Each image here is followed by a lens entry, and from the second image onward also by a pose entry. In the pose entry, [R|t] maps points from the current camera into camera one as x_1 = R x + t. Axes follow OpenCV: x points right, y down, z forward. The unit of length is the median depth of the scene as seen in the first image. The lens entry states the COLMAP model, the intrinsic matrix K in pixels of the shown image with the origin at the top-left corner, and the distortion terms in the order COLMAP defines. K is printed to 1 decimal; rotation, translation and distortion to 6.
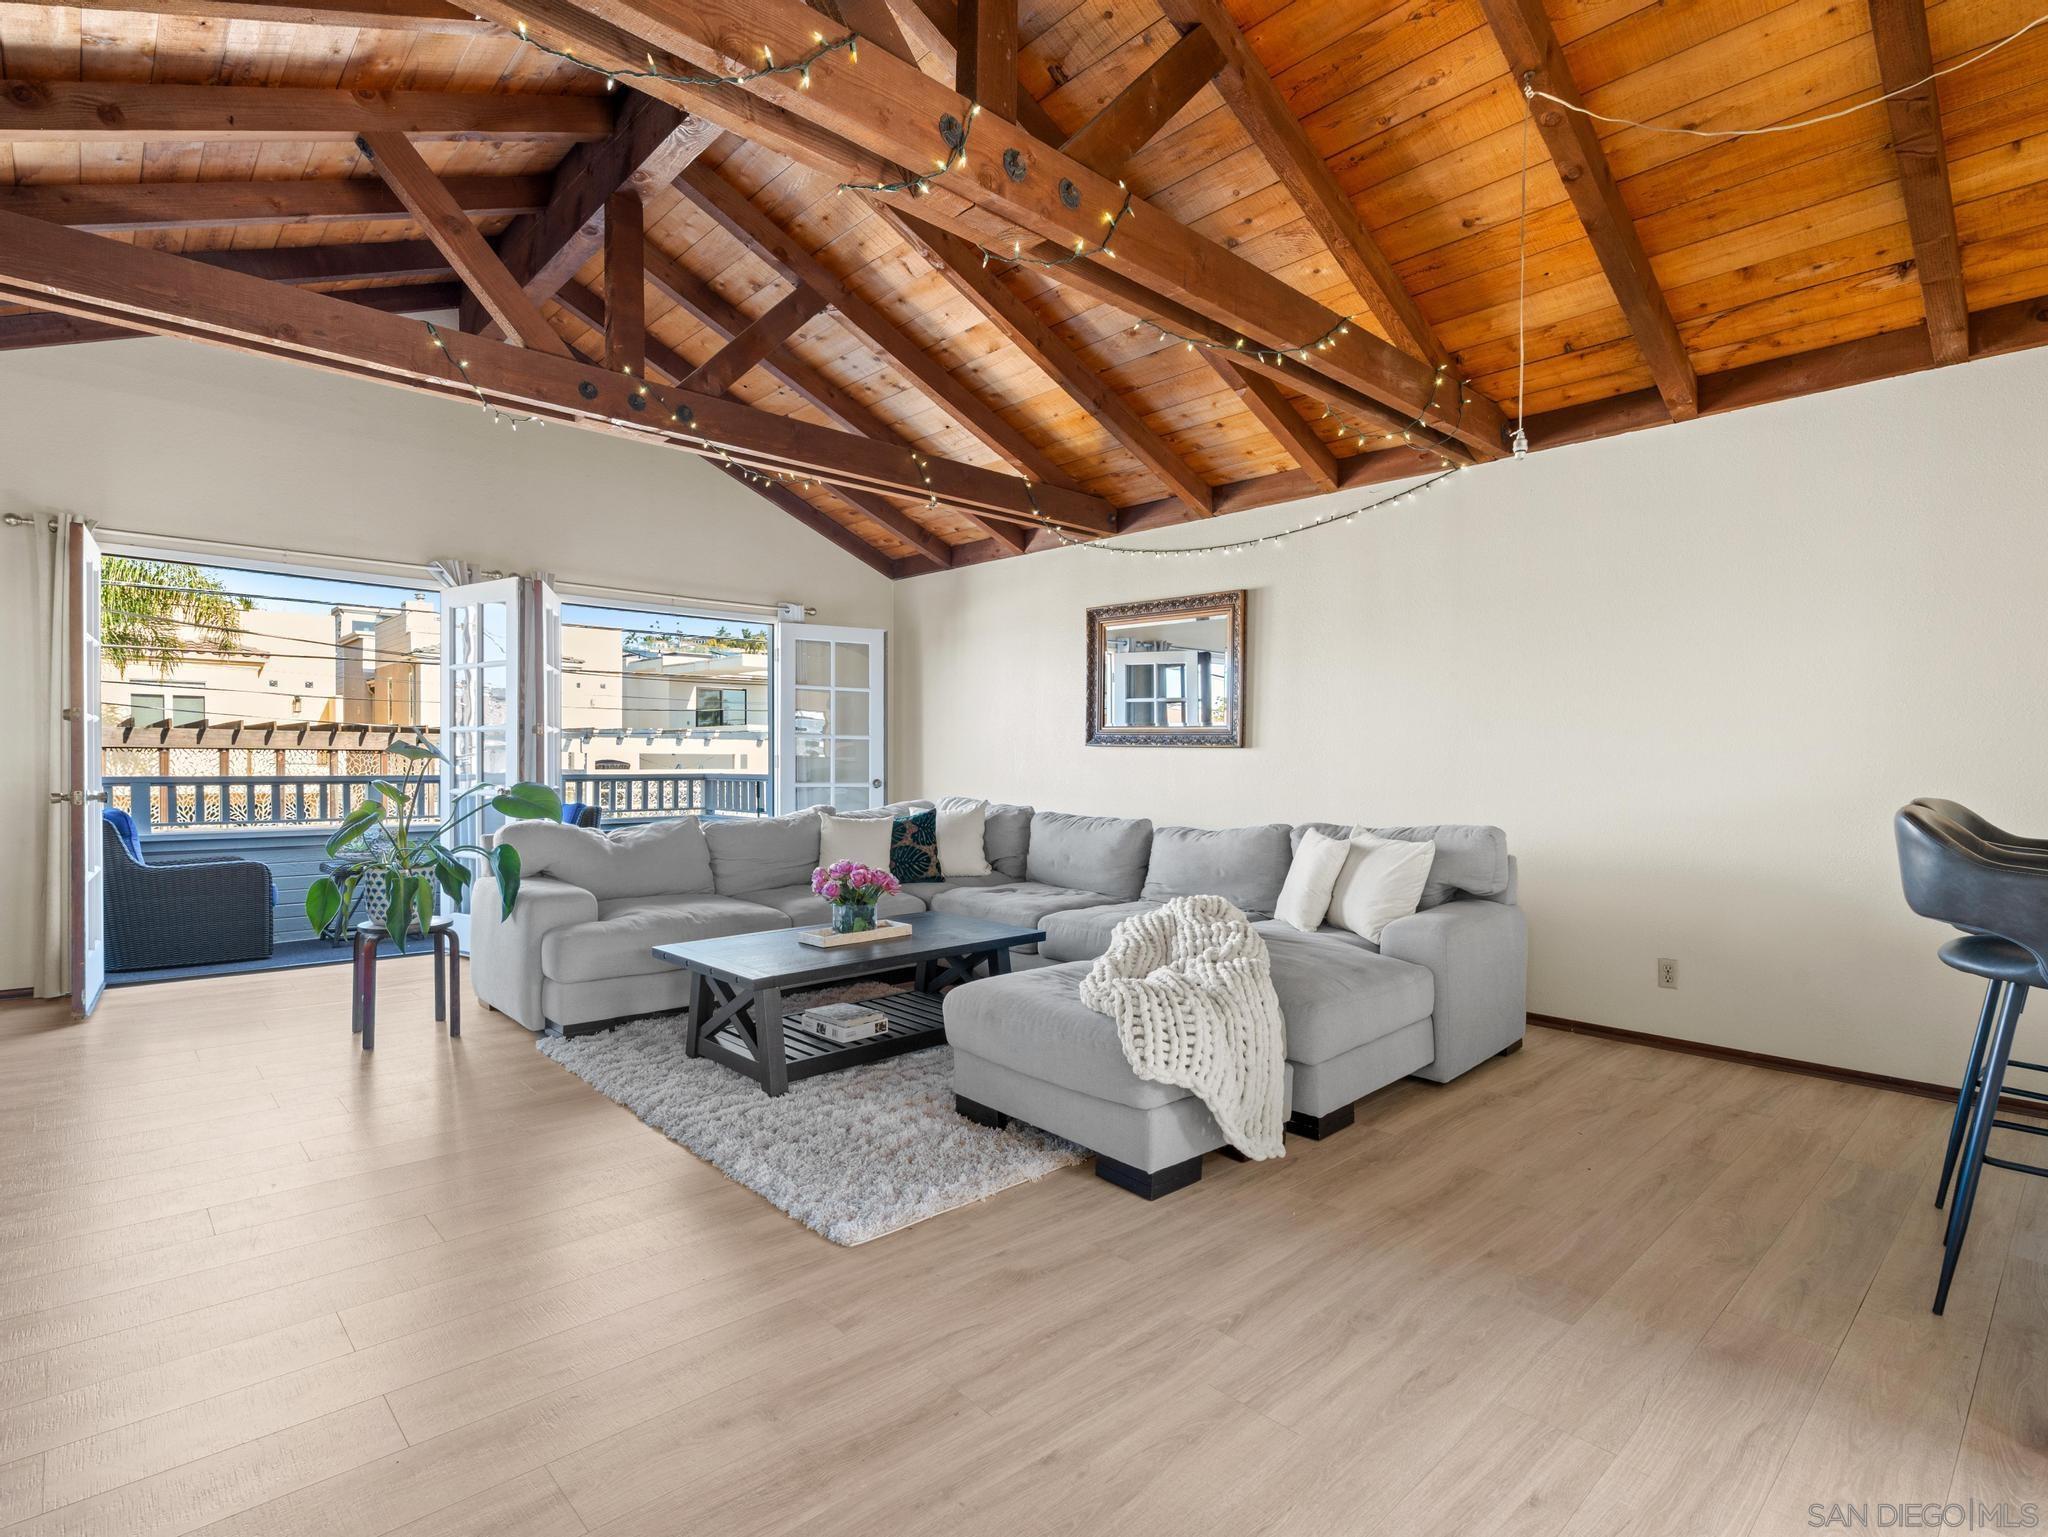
lens RADIAL K [[1019.7, 0, 1022.7], [0, 1019.7, 775.5], [0, 0, 1]] dist [-0.002643, 0.000548]
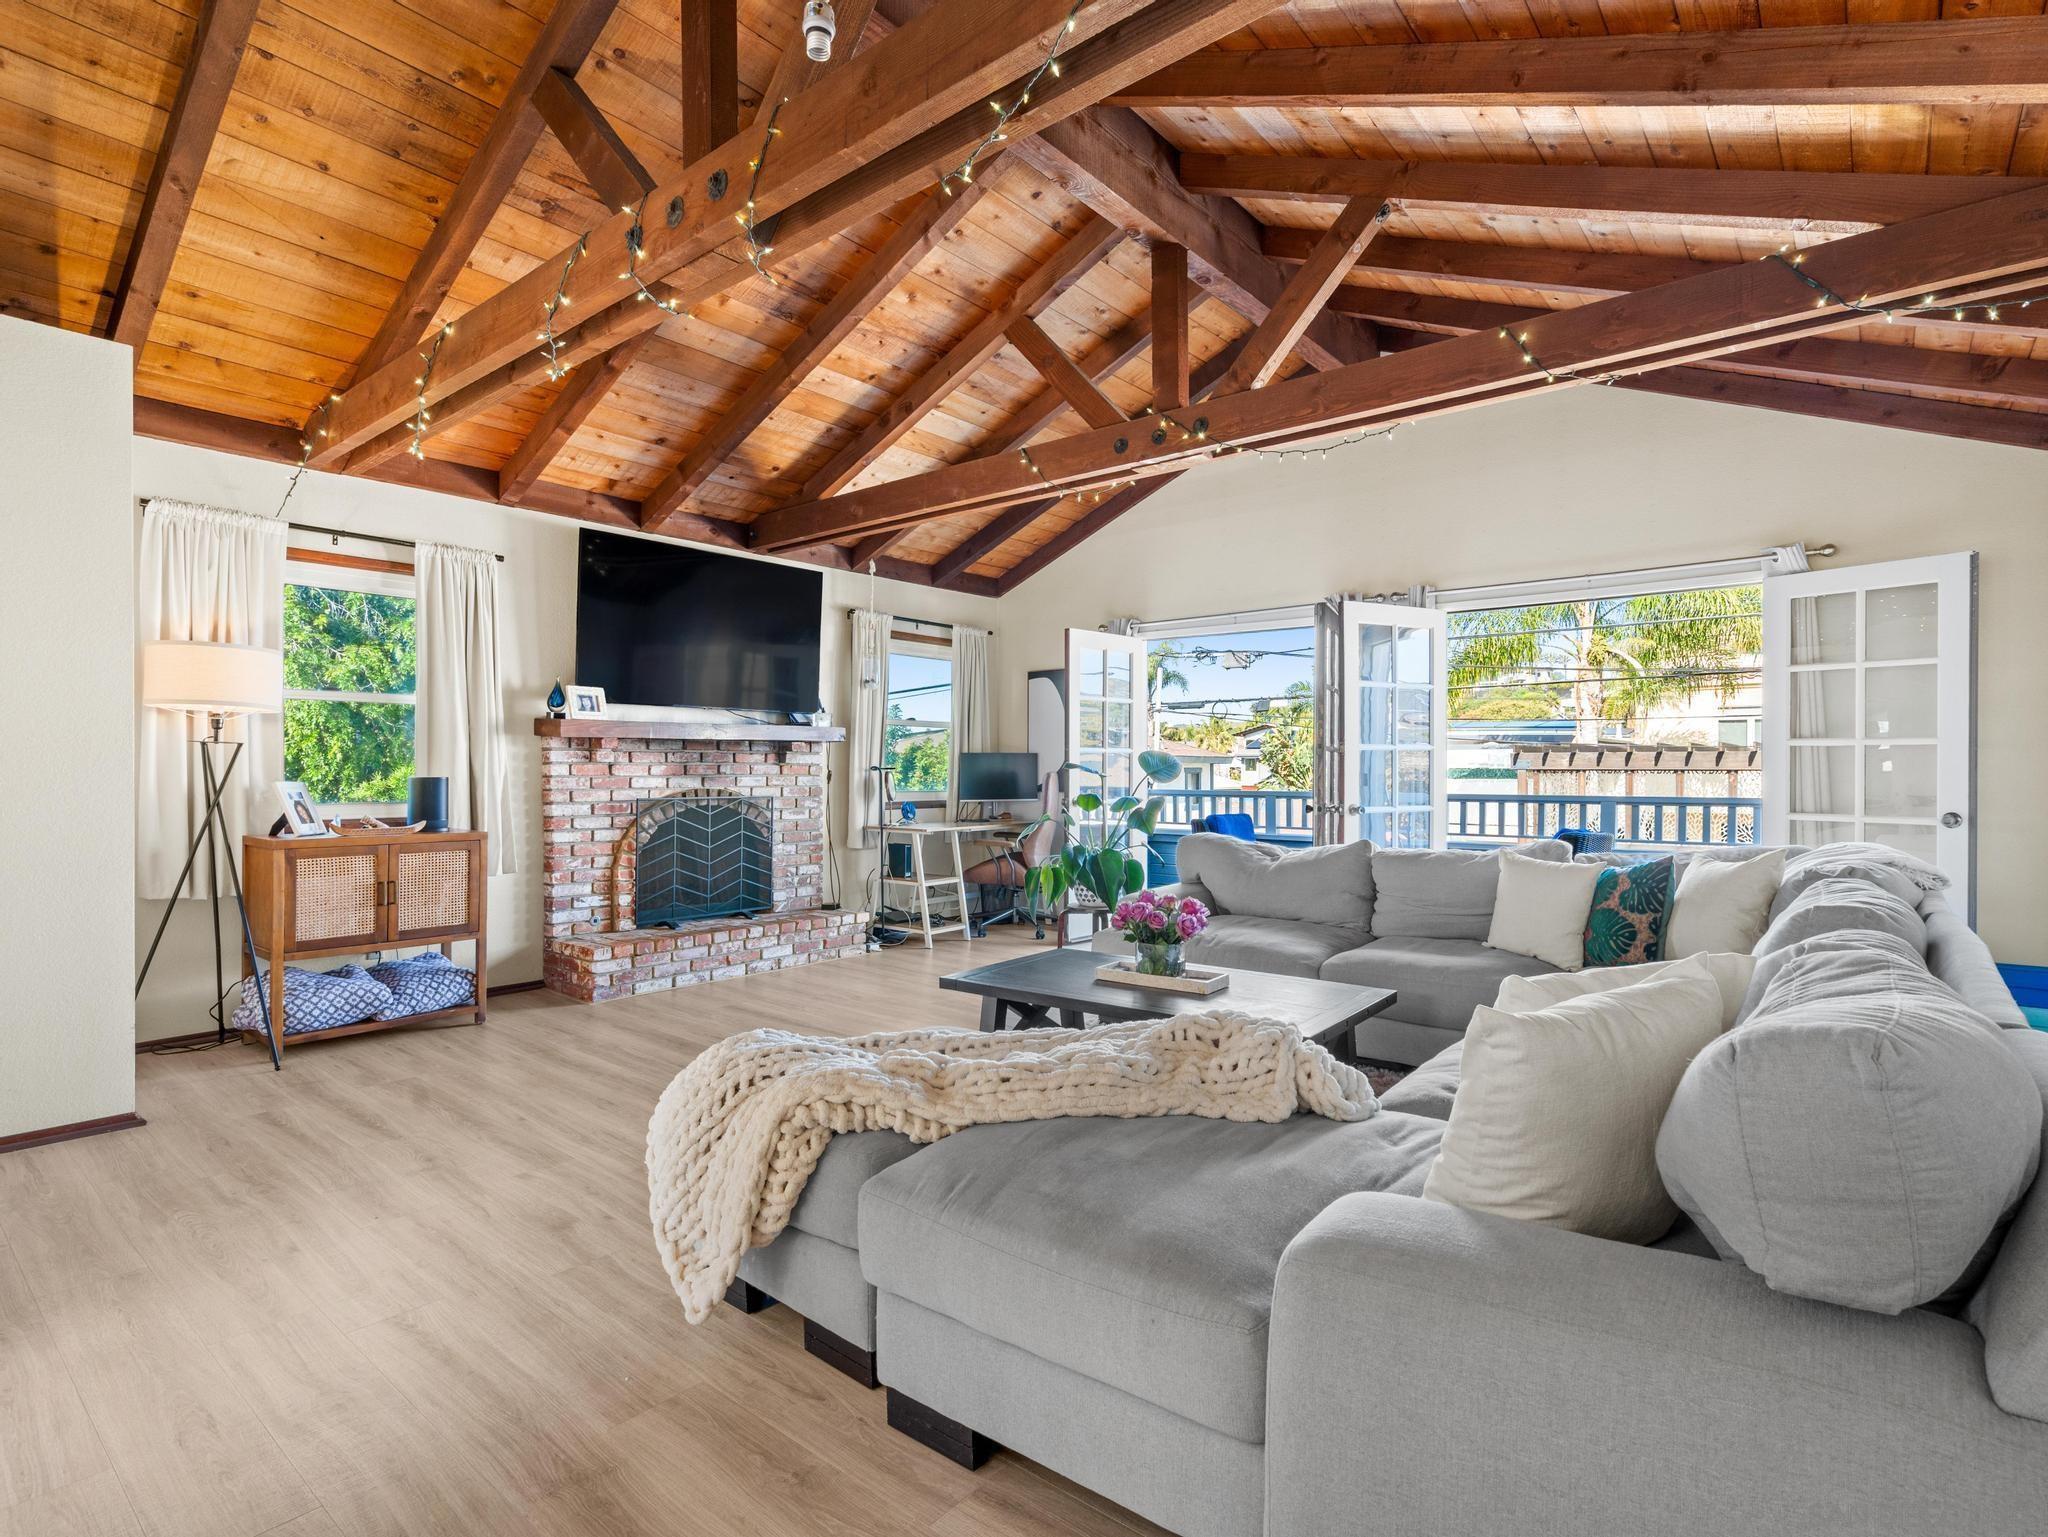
lens RADIAL K [[1019.7, 0, 1022.7], [0, 1019.7, 775.5], [0, 0, 1]] dist [-0.002643, 0.000548]
pose [[0.140557, -0.005311, -0.990058, 0.367313], [-0.017410, 0.999818, -0.007835, -0.003625], [0.989919, 0.018338, 0.140439, 0.411799]]
